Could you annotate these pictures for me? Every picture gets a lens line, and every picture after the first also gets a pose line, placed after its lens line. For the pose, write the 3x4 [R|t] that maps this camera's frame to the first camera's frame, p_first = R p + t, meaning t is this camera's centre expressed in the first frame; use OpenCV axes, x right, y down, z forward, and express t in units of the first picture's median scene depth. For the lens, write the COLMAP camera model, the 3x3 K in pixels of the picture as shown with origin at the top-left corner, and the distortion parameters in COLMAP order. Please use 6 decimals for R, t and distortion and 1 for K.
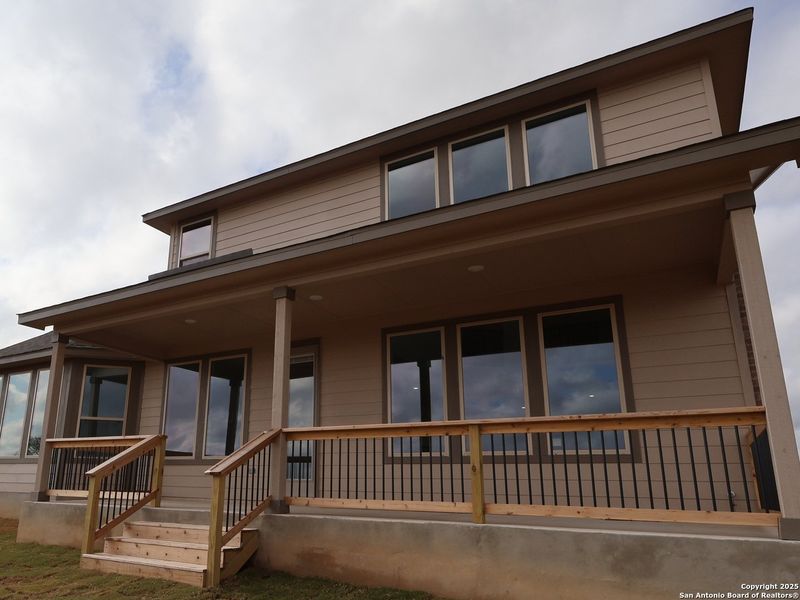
lens RADIAL K [[534.3, 0, 400.7], [0, 534.3, 328.7], [0, 0, 1]] dist [0.004524, 0.001031]
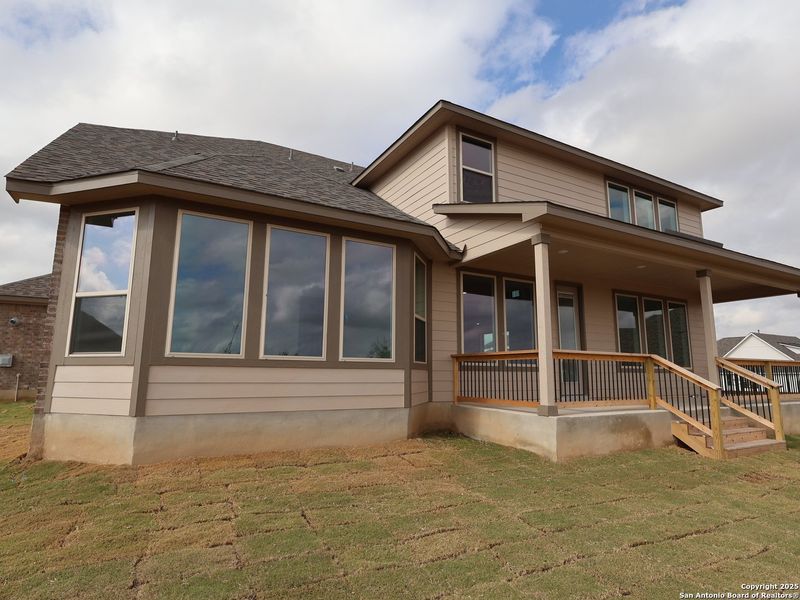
lens RADIAL K [[419.9, 0, 400.0], [0, 419.9, 300.0], [0, 0, 1]] dist [0.009345, 0.001160]
pose [[0.564383, 0.137110, 0.814047, -1.226516], [-0.222148, 0.974960, -0.010196, 0.161828], [-0.795061, -0.175084, 0.580709, 0.670655]]
